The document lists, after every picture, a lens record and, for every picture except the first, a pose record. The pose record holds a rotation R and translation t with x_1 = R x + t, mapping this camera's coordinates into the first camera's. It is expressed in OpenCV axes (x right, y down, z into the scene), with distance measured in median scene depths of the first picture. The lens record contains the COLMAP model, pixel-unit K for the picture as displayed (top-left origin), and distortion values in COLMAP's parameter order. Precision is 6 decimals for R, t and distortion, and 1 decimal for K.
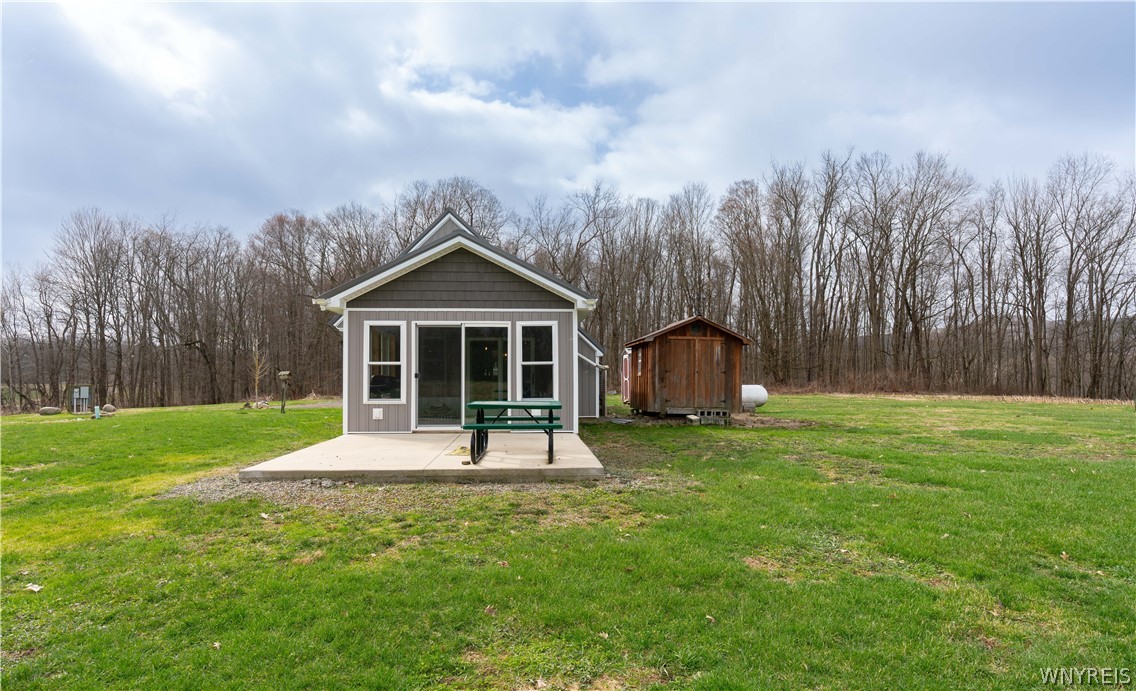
lens RADIAL K [[617.7, 0, 566.4], [0, 617.7, 351.6], [0, 0, 1]] dist [0.000753, -0.000564]
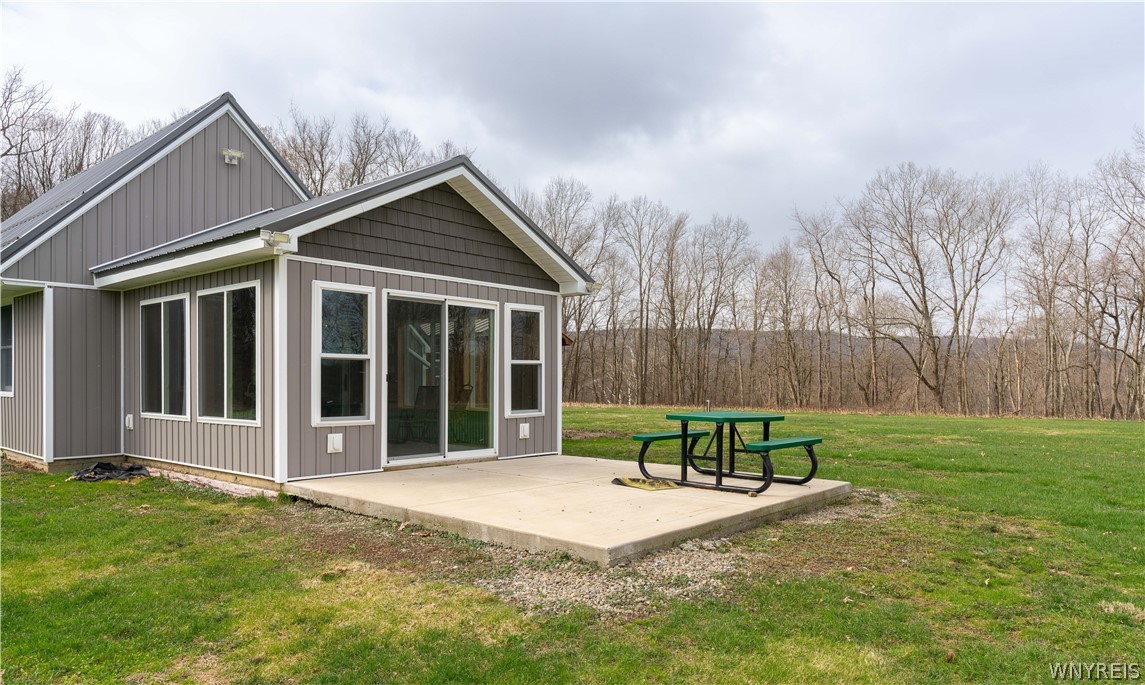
lens RADIAL K [[746.6, 0, 572.9], [0, 746.6, 379.5], [0, 0, 1]] dist [0.000813, 0.005489]
pose [[0.695042, 0.007260, 0.718932, -0.643788], [-0.035168, 0.999095, 0.023910, 0.016041], [-0.718108, -0.041902, 0.694669, 0.347994]]
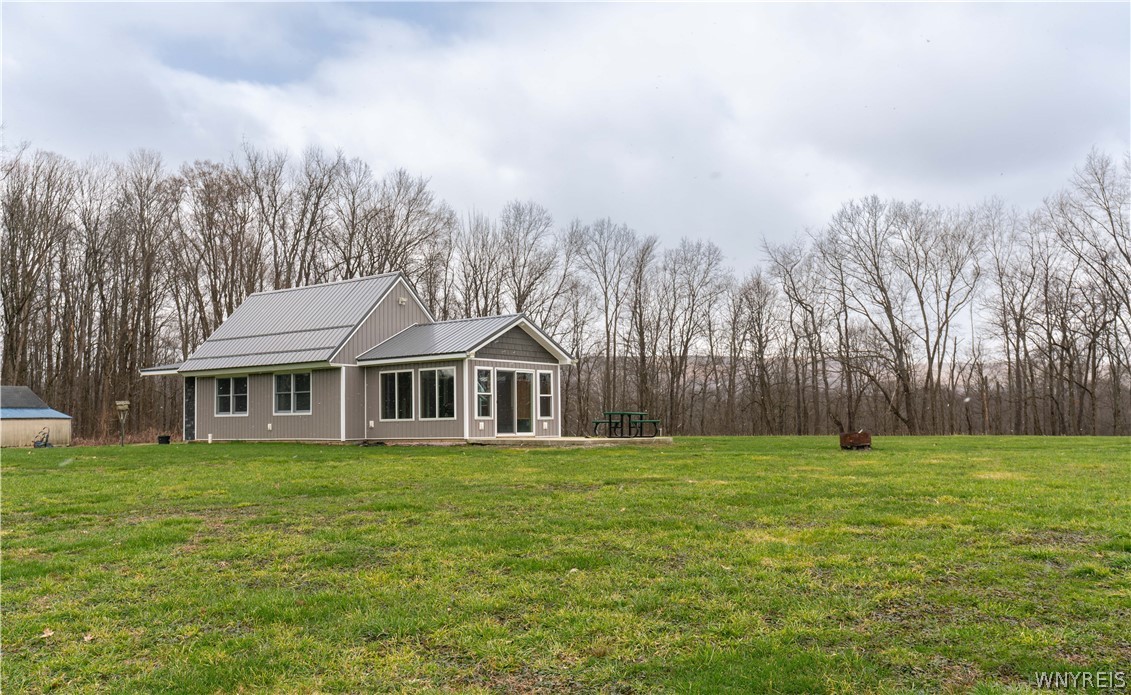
lens RADIAL K [[1012.2, 0, 558.0], [0, 1012.2, 350.2], [0, 0, 1]] dist [0.050037, -0.013243]
pose [[0.668222, 0.053419, 0.742042, -2.053228], [-0.022521, 0.998414, -0.051594, 0.036540], [-0.743621, 0.017765, 0.668365, -0.845255]]
